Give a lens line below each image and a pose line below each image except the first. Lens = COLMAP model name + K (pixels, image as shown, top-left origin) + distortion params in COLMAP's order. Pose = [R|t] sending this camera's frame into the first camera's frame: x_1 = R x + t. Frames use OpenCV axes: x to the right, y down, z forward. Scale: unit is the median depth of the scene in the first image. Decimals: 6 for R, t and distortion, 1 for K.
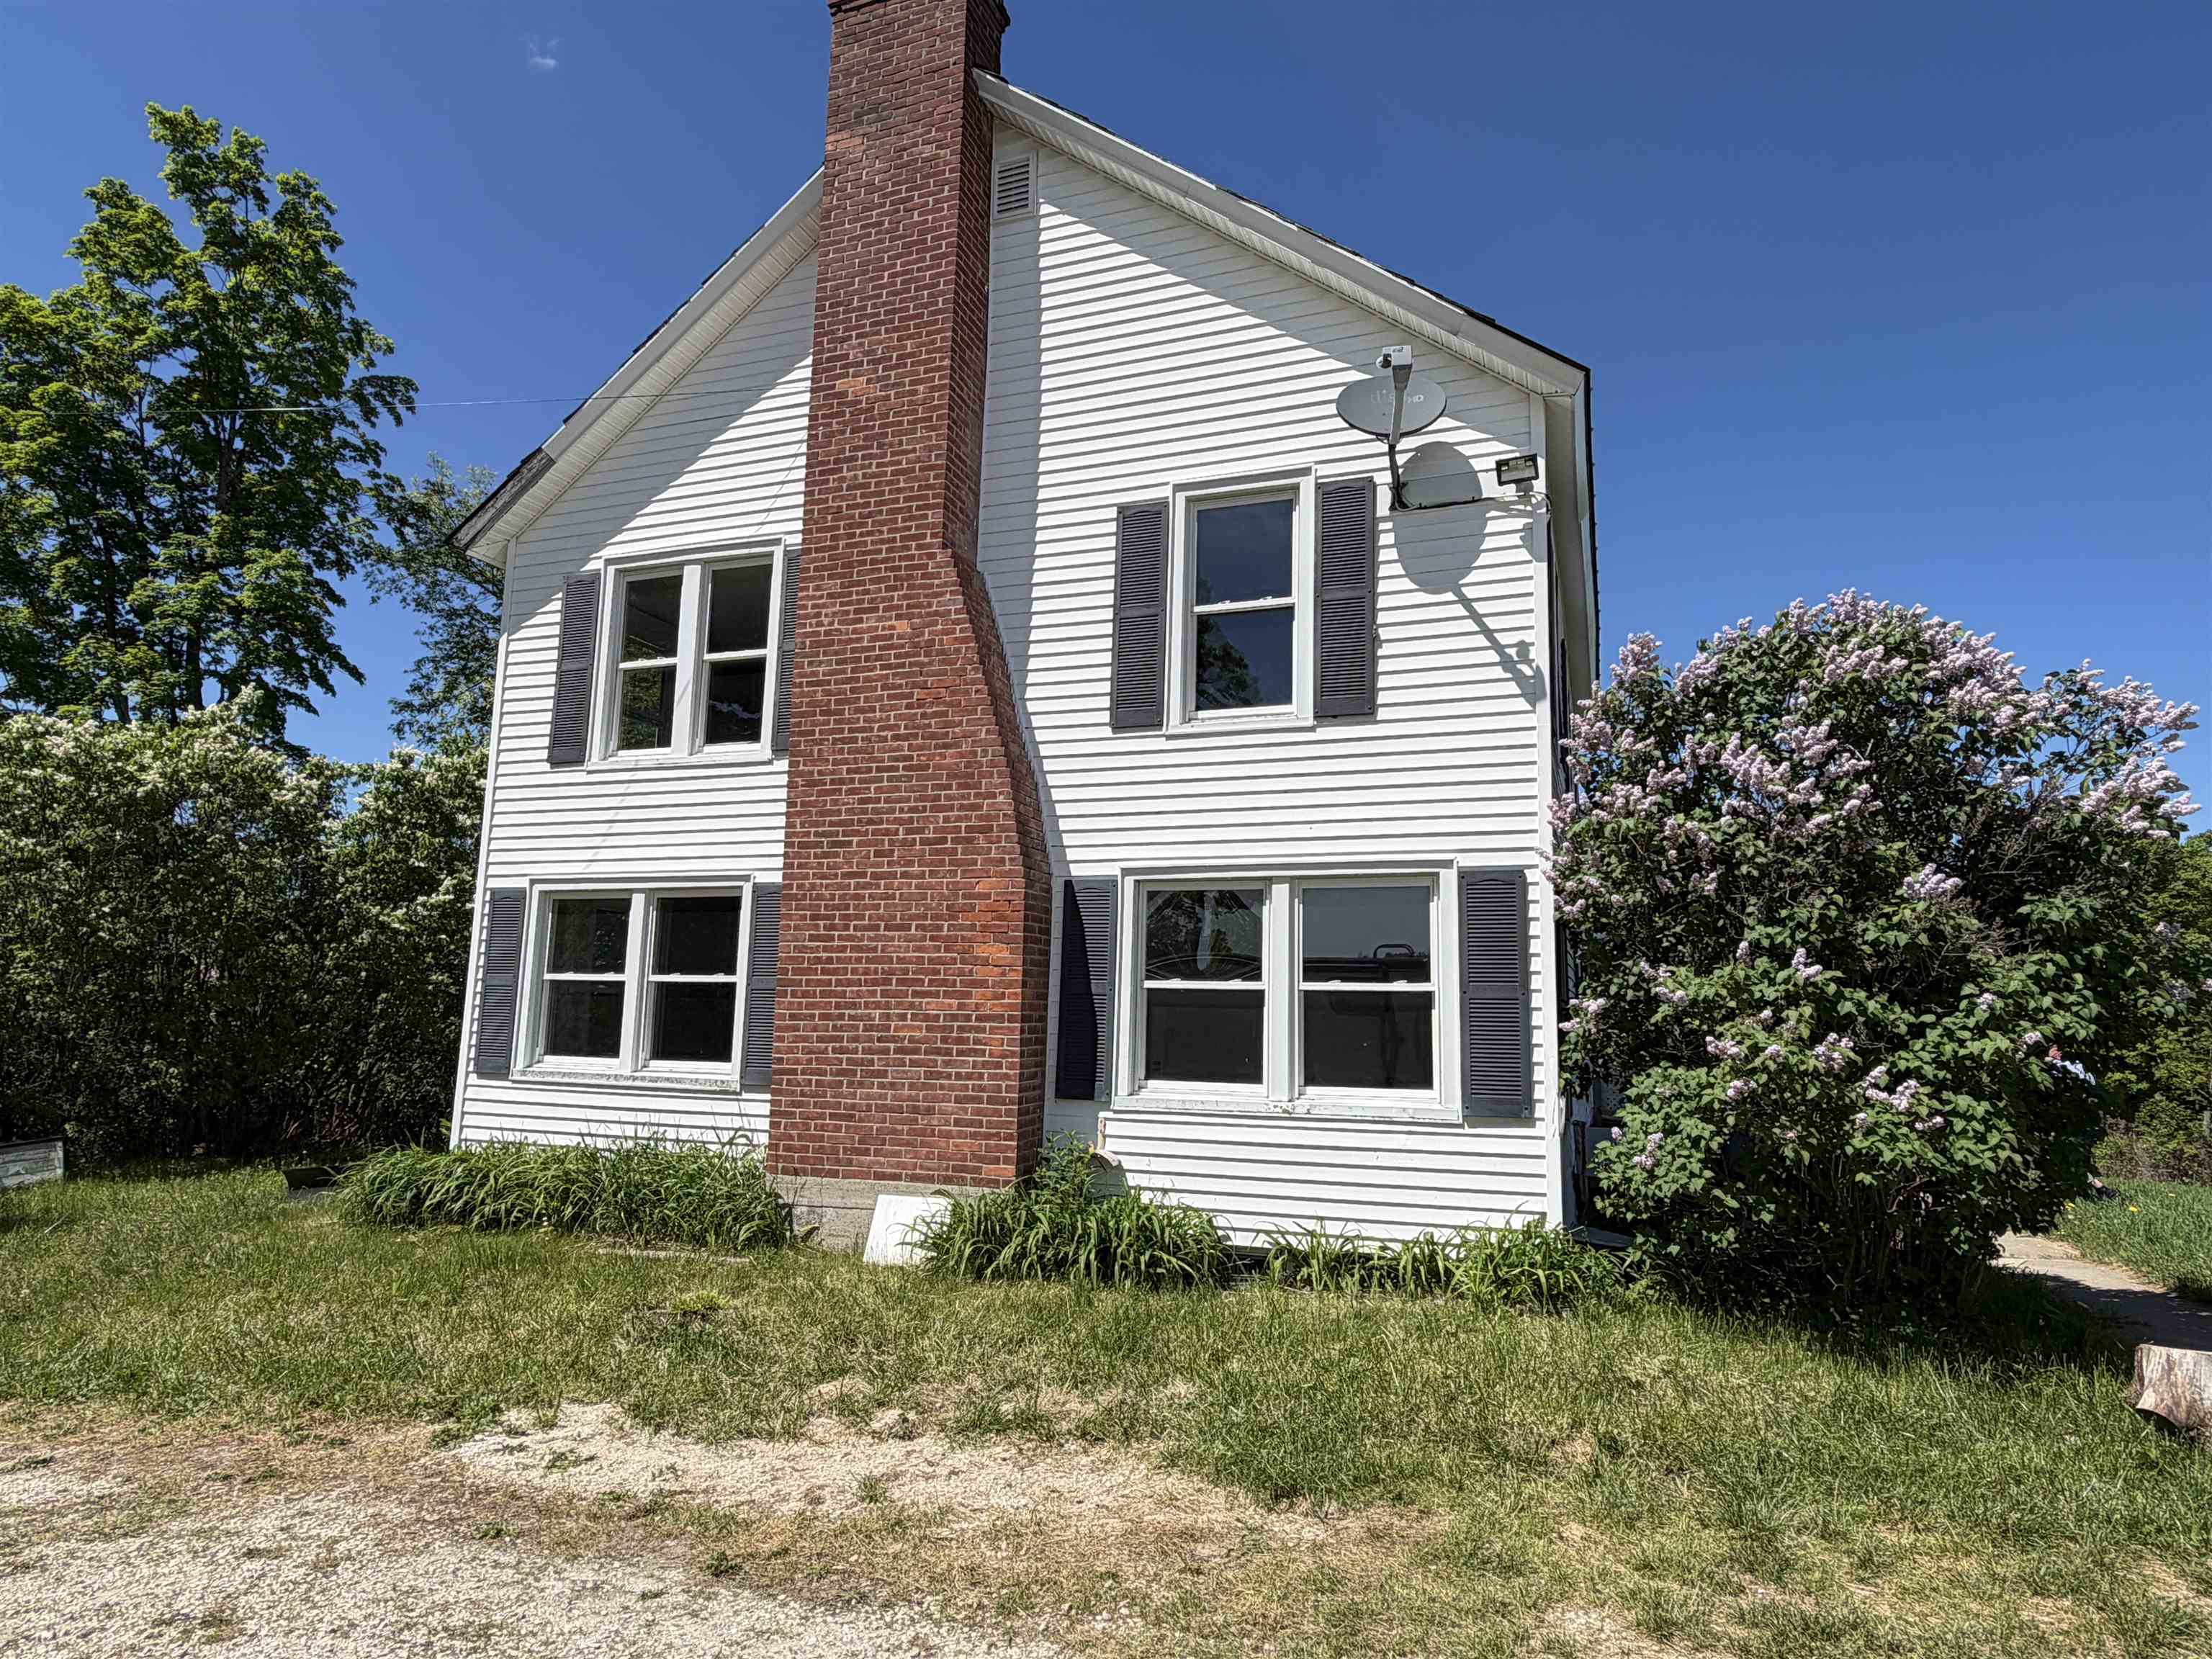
lens RADIAL K [[1304.5, 0, 1112.3], [0, 1304.5, 837.3], [0, 0, 1]] dist [0.017256, 0.002145]
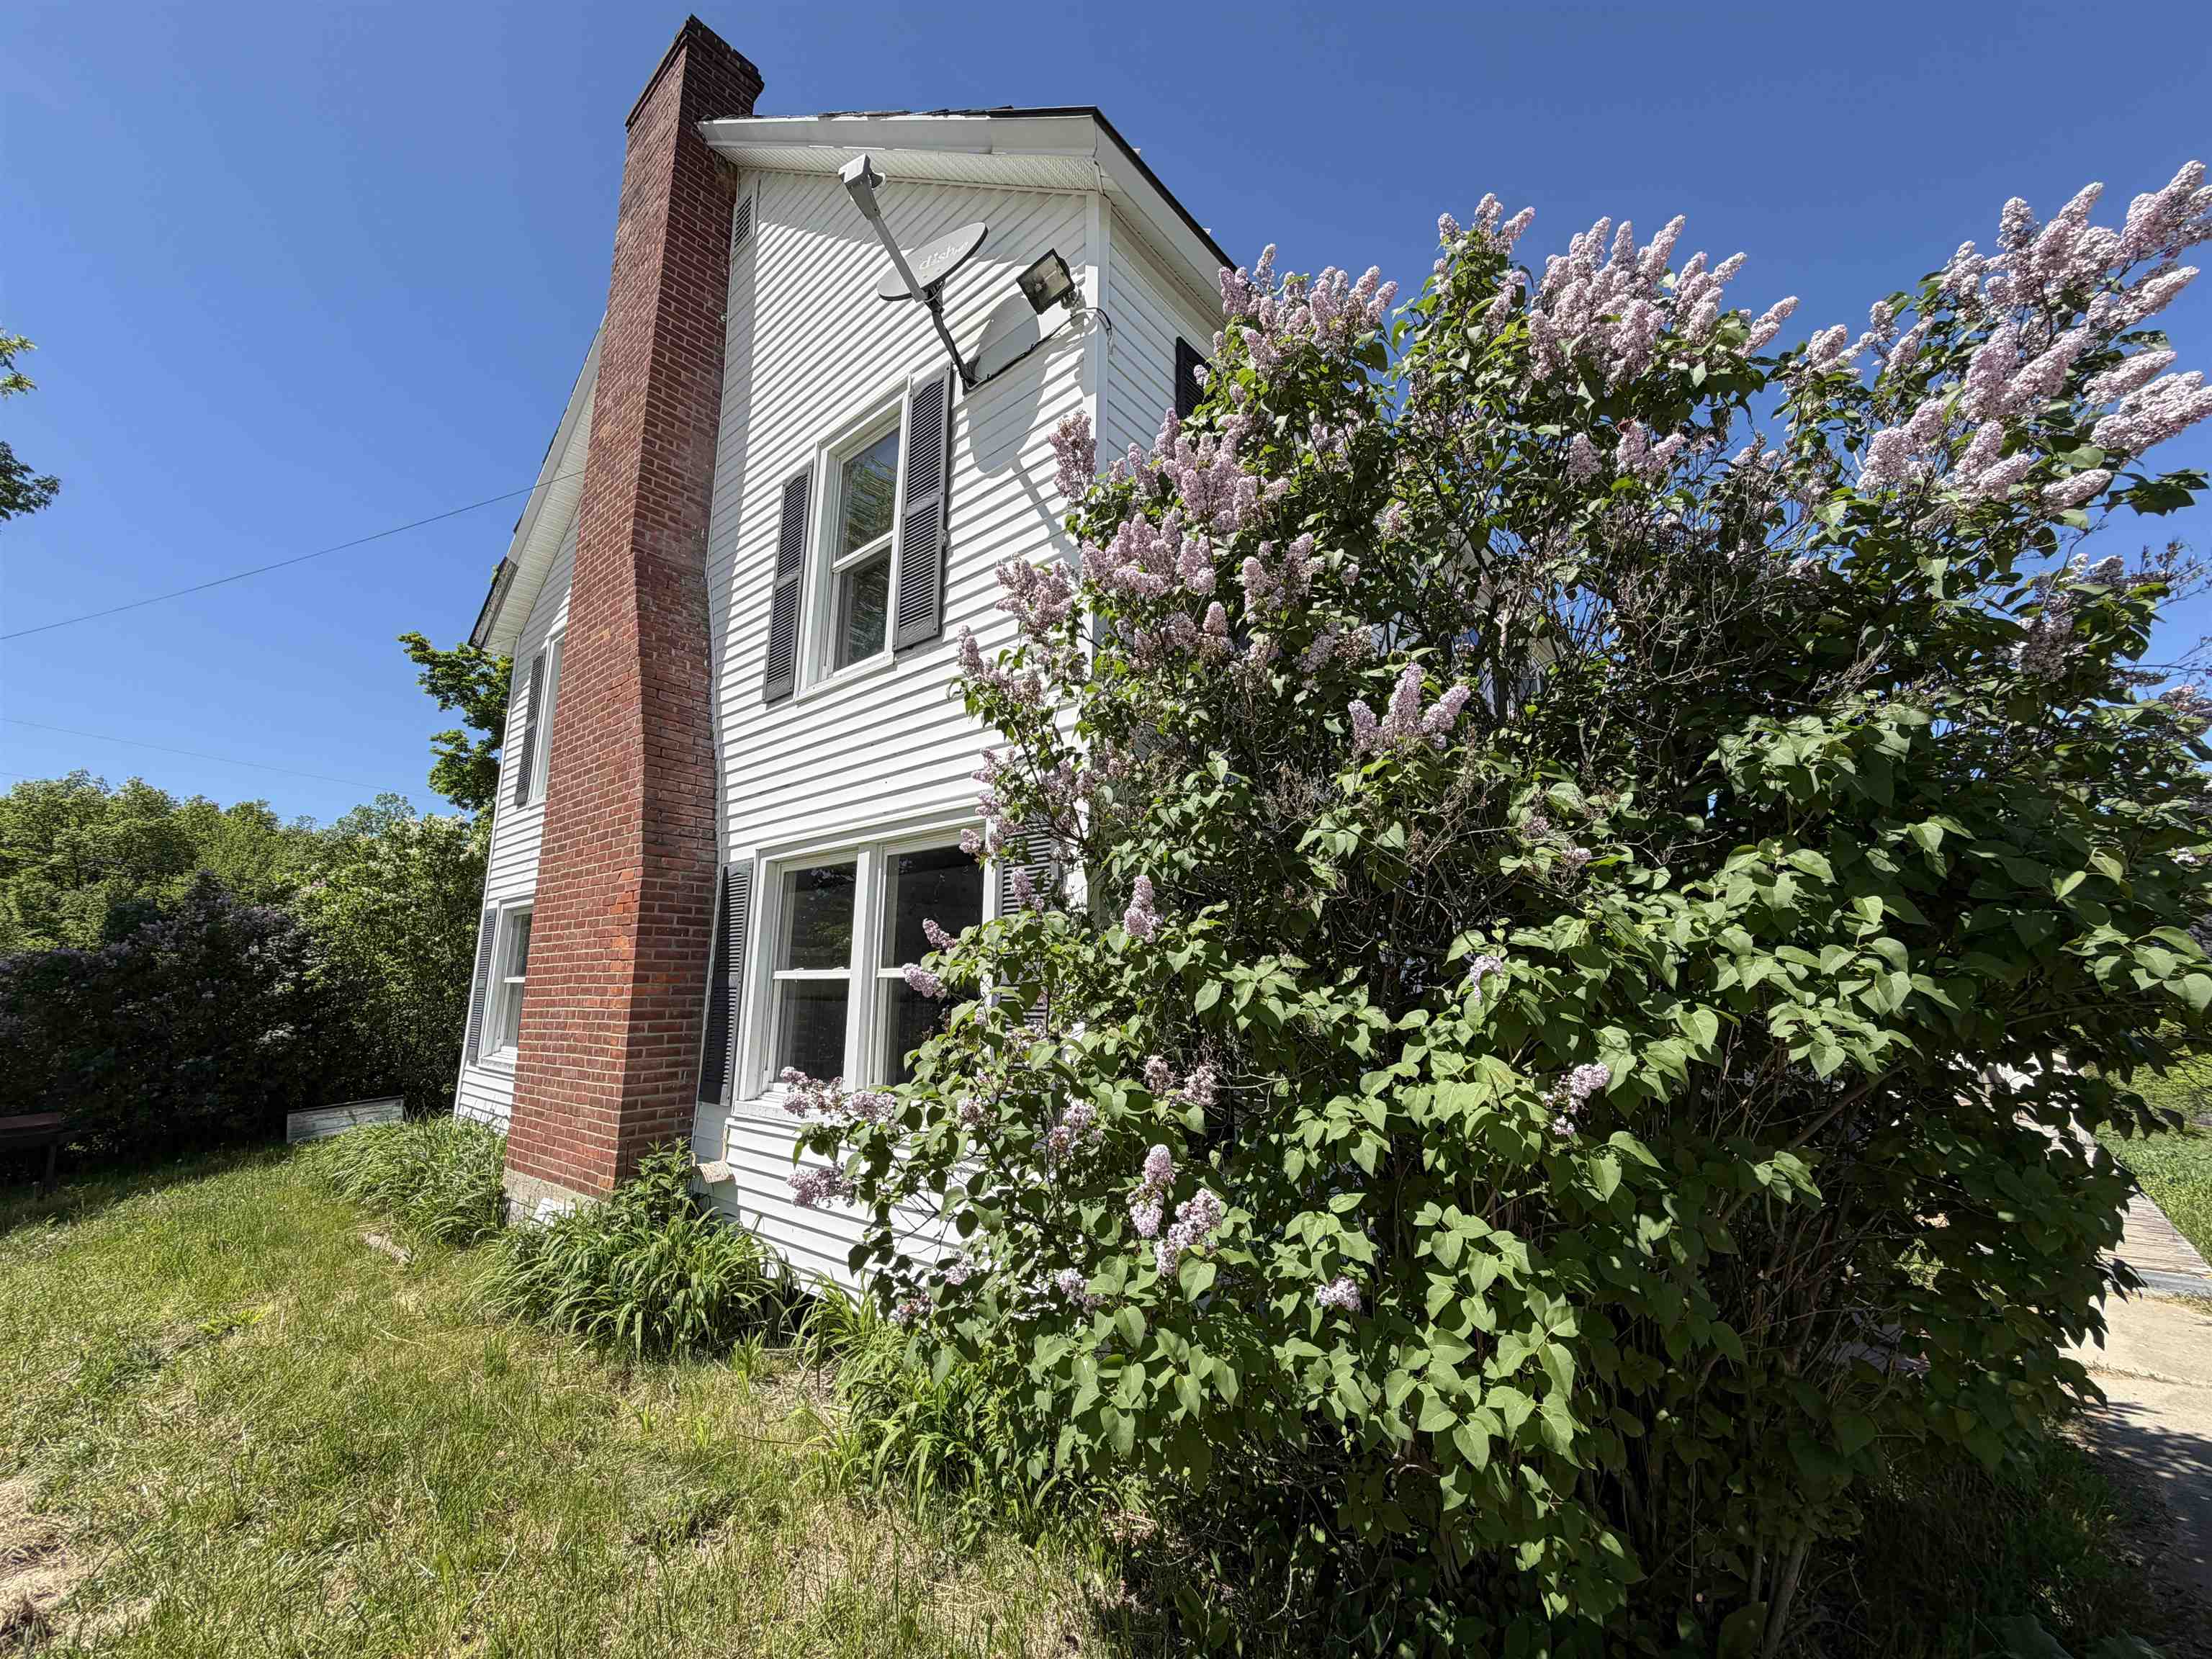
lens RADIAL K [[887.5, 0, 1099.6], [0, 887.5, 826.8], [0, 0, 1]] dist [-0.016660, -0.000173]
pose [[0.933685, -0.078920, -0.349289, 0.473012], [0.058764, 0.995957, -0.067948, 0.067390], [0.353240, 0.042916, 0.934548, 0.522468]]
